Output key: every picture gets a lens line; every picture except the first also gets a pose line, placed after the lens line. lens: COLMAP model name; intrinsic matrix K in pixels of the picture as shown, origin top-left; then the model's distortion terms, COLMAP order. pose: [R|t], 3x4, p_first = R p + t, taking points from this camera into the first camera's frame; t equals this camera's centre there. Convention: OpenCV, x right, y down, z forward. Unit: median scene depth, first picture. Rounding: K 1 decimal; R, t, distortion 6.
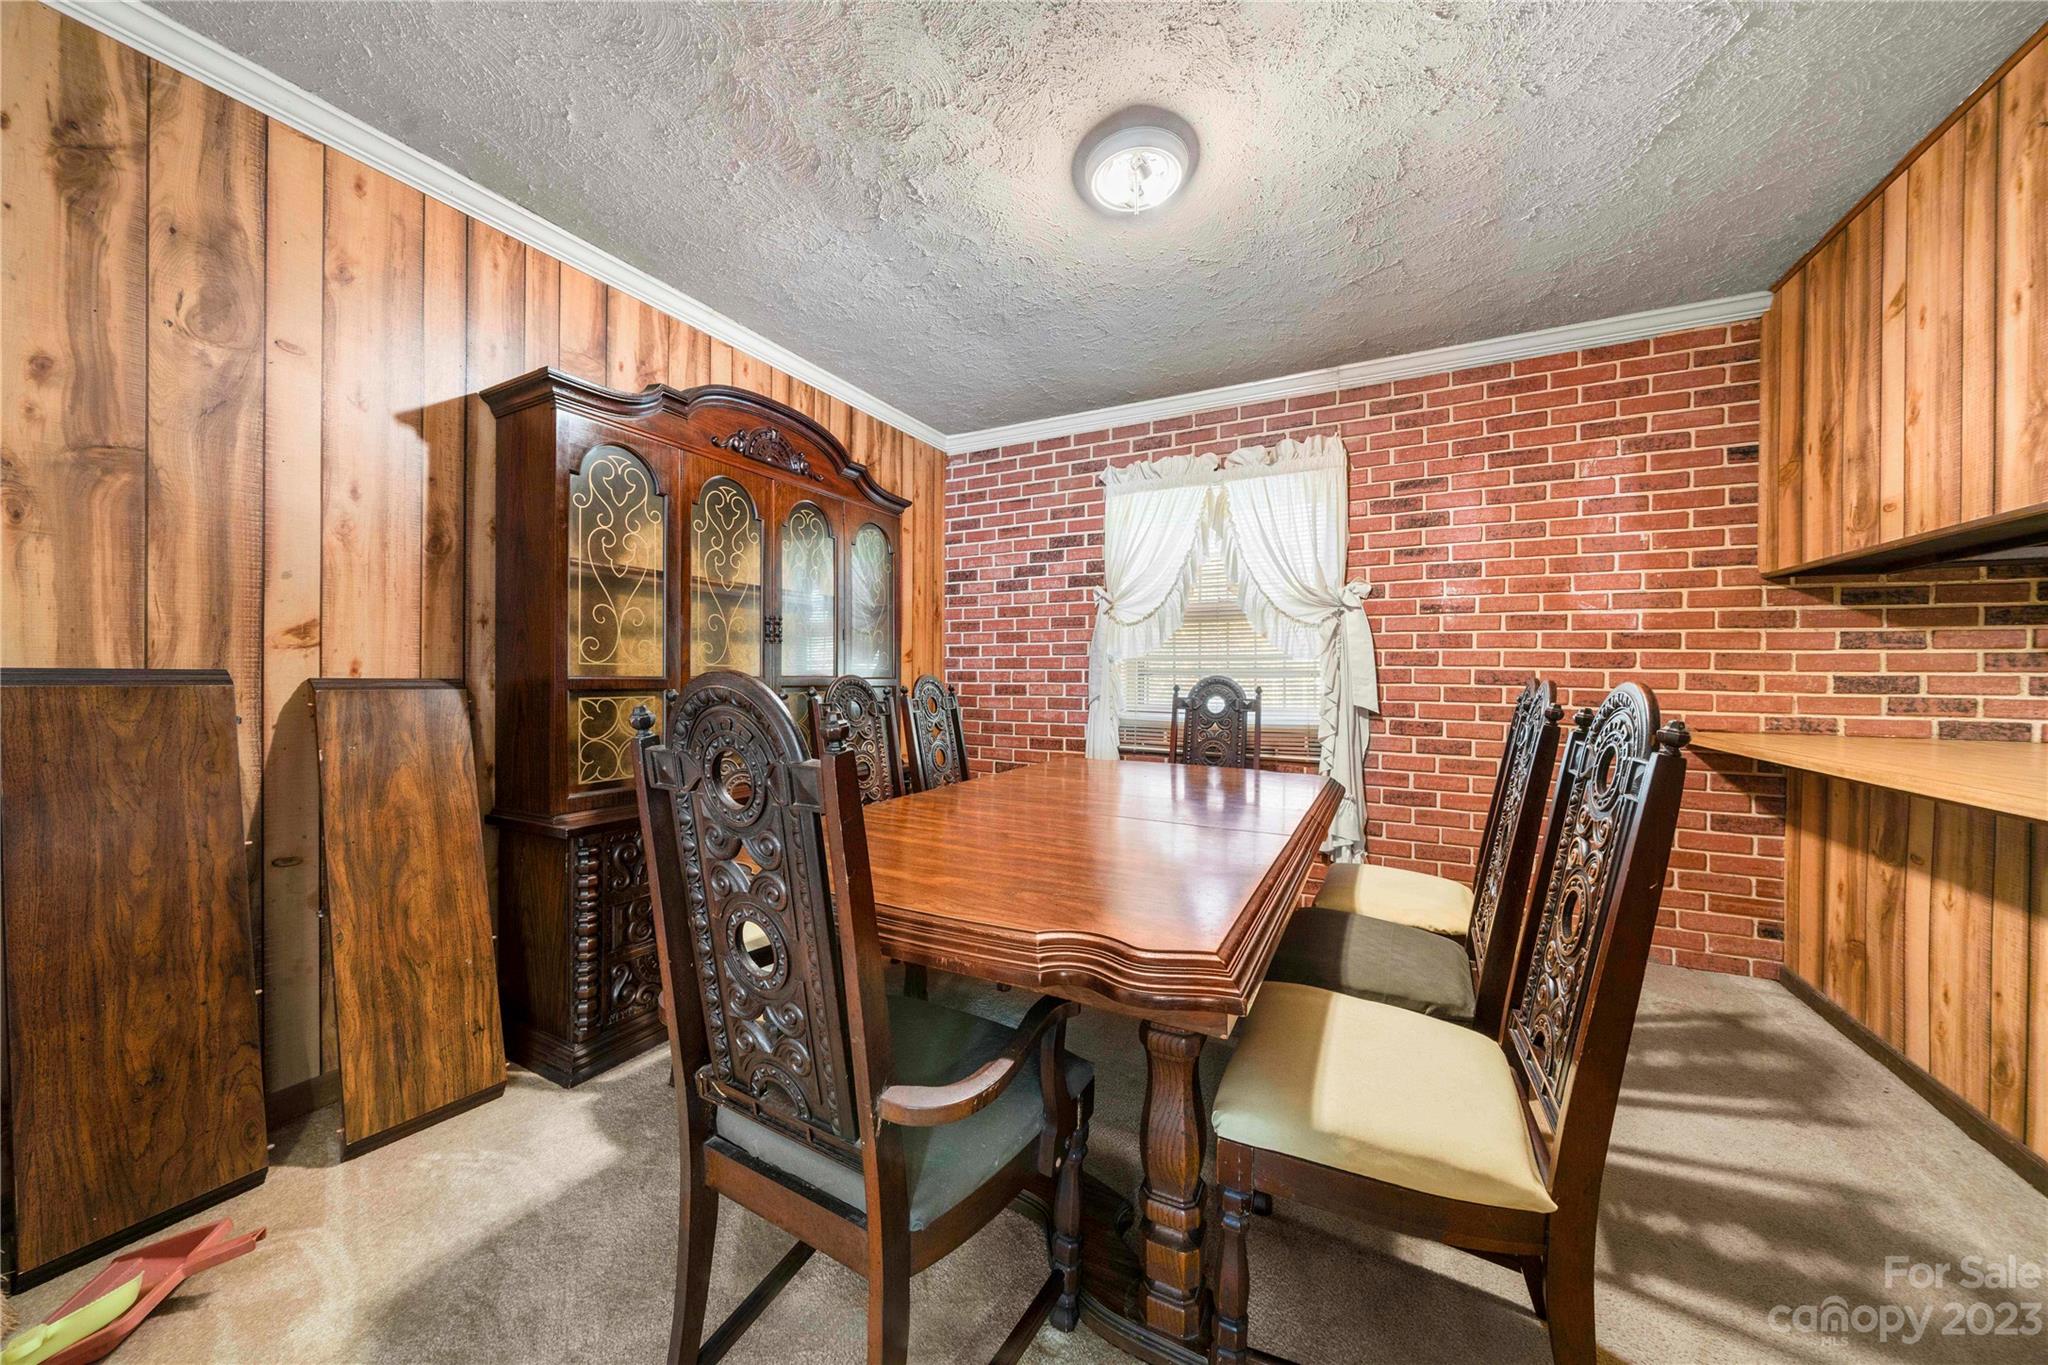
lens RADIAL K [[708.2, 0, 1021.7], [0, 708.2, 674.9], [0, 0, 1]] dist [-0.002094, -0.000233]
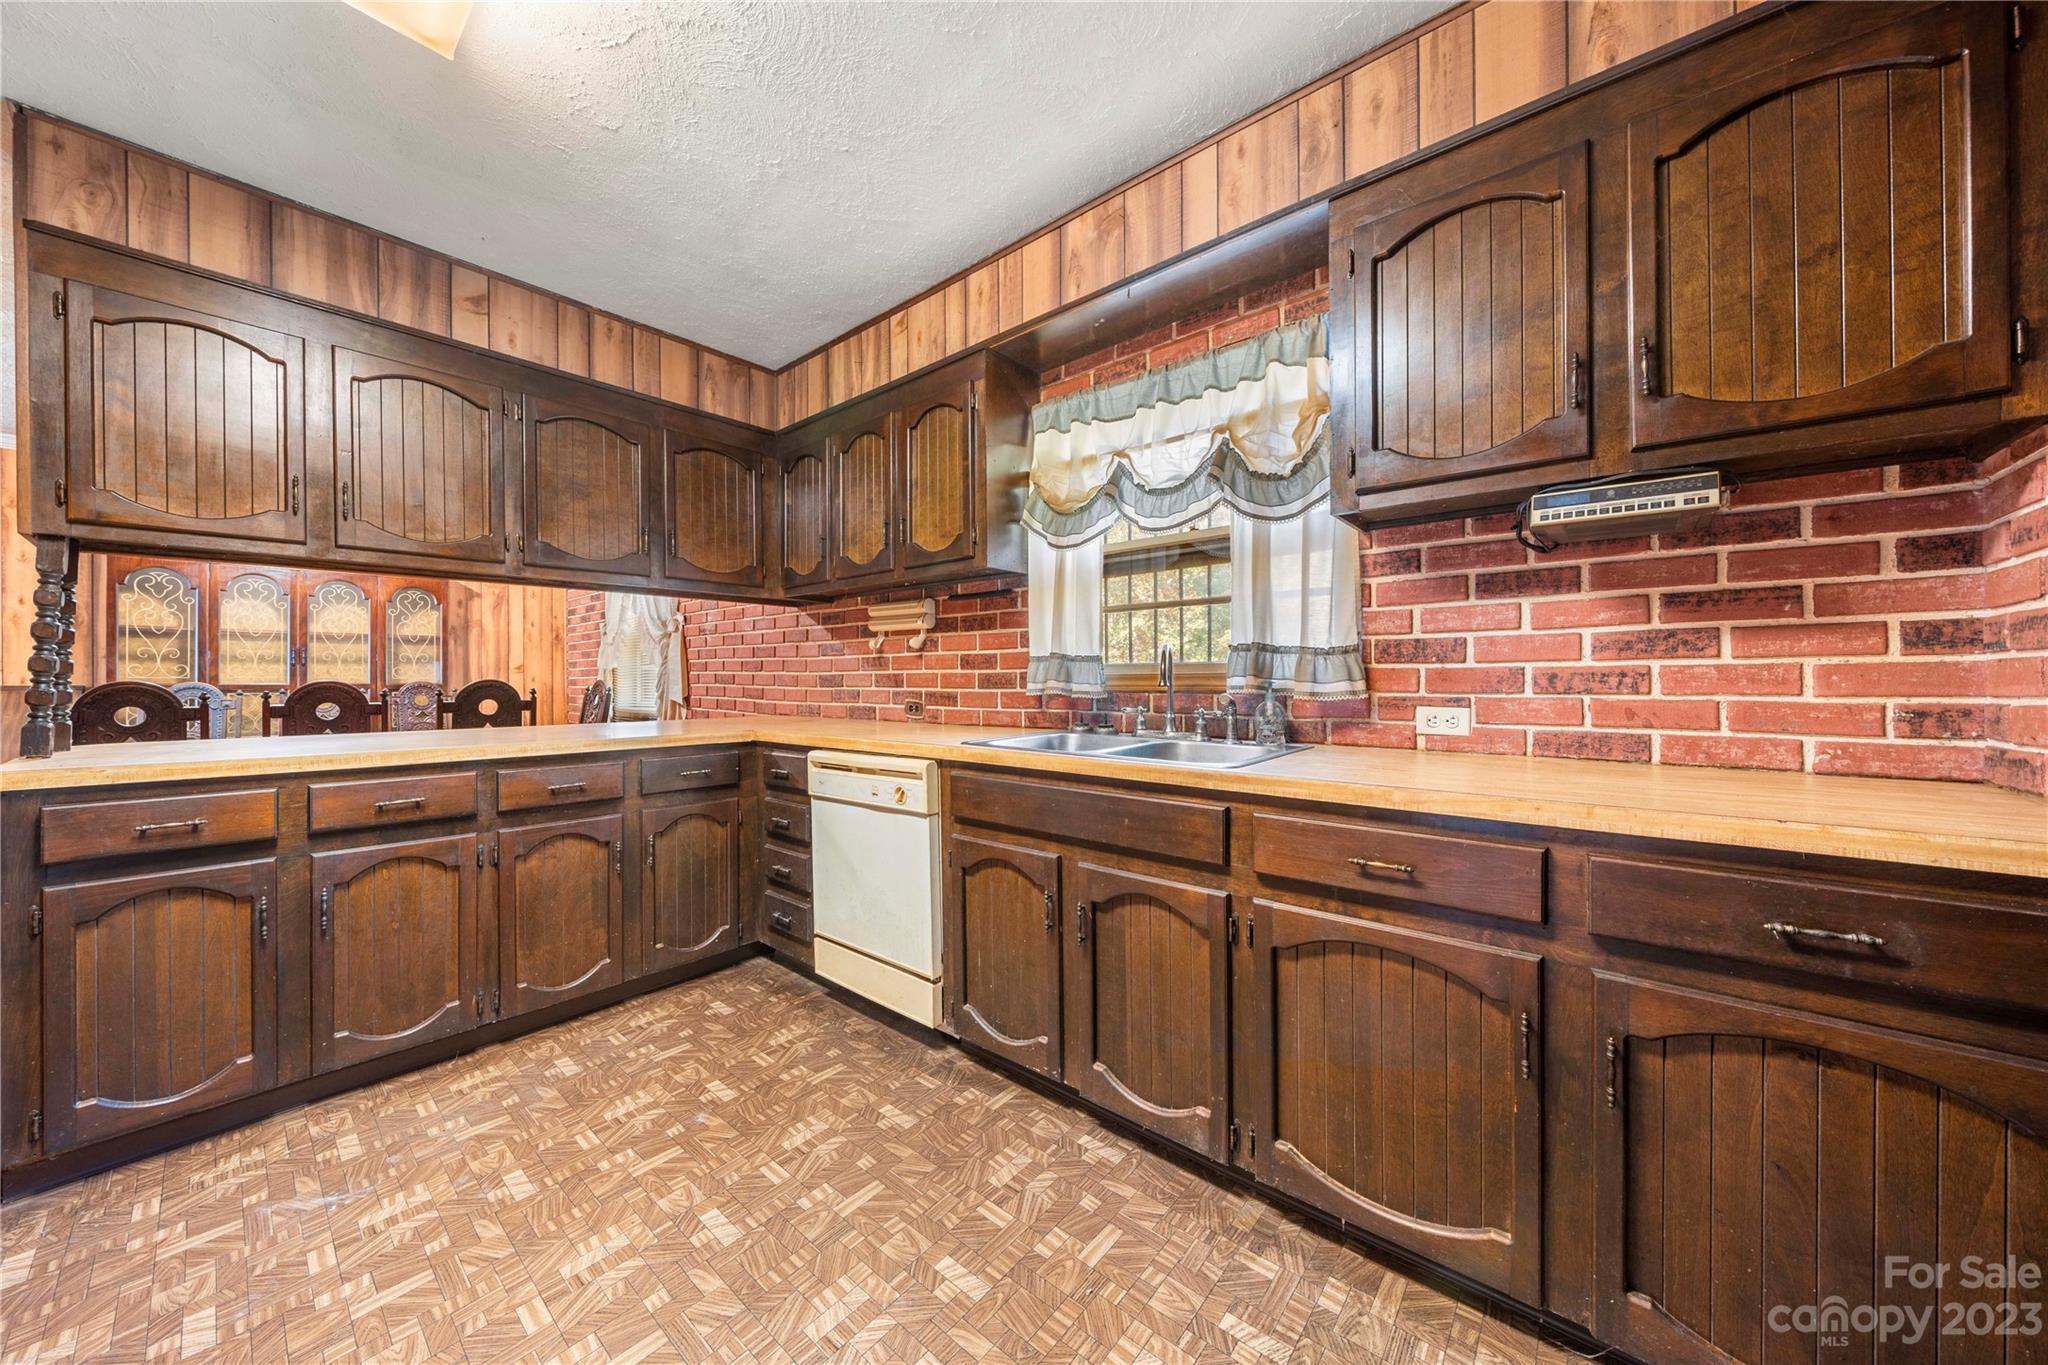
lens RADIAL K [[699.5, 0, 1015.6], [0, 699.5, 679.0], [0, 0, 1]] dist [-0.002606, -0.000110]
pose [[0.972932, -0.012547, -0.230750, 2.446086], [0.011589, 0.999918, -0.005508, 0.028793], [0.230801, 0.002684, 0.972997, -0.371657]]
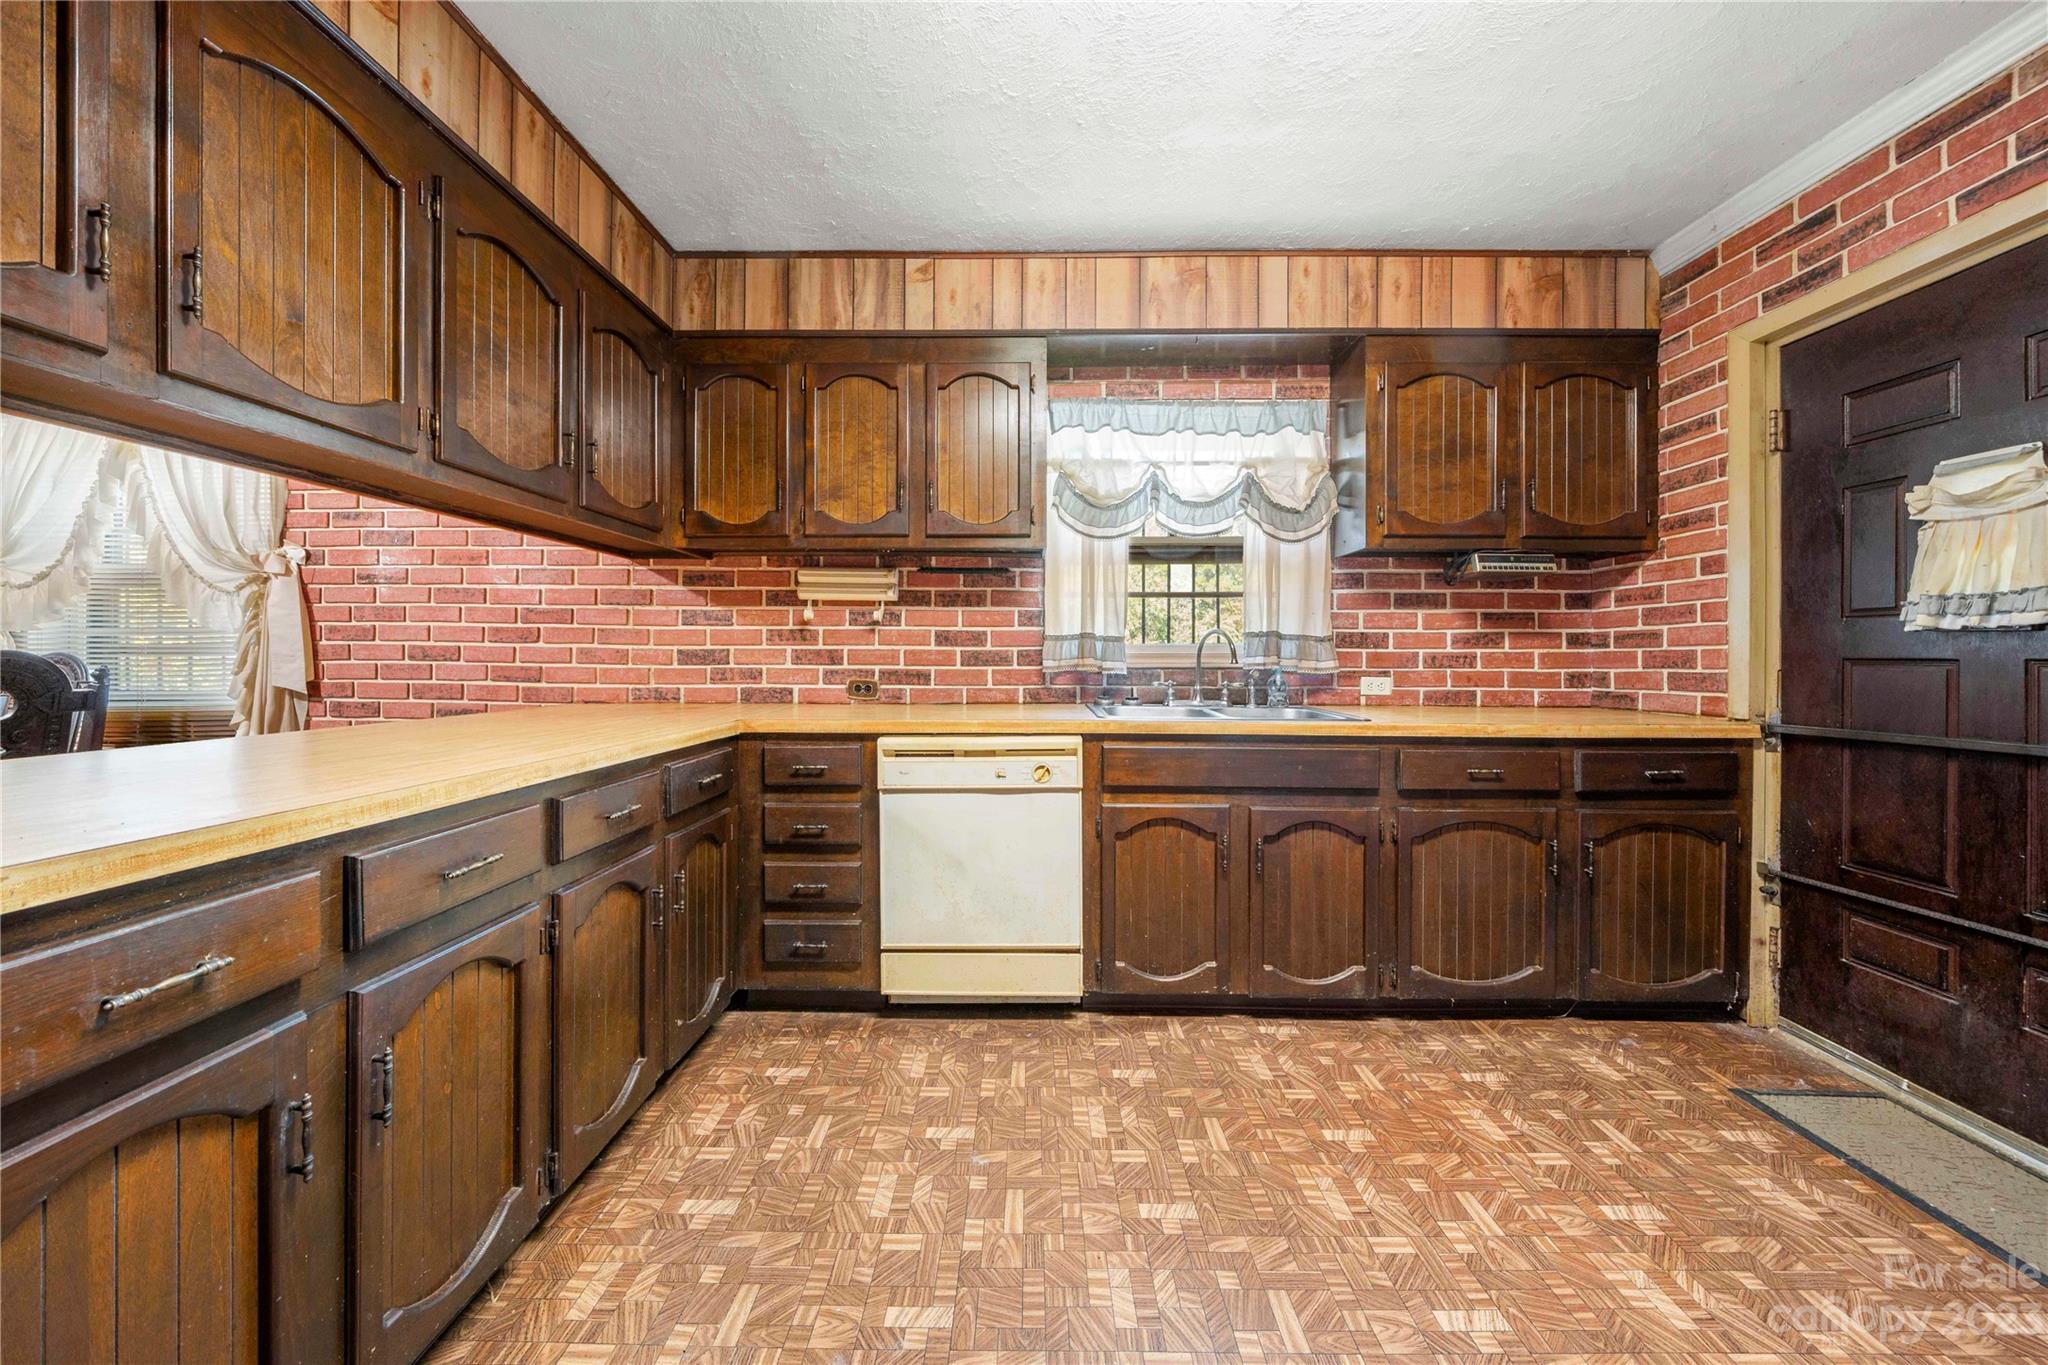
lens RADIAL K [[708.3, 0, 1025.5], [0, 708.3, 654.8], [0, 0, 1]] dist [-0.002988, -0.000434]
pose [[0.894728, -0.004217, 0.446591, 1.500905], [0.006192, 0.999976, -0.002962, 0.021865], [-0.446568, 0.005415, 0.894733, -0.319140]]
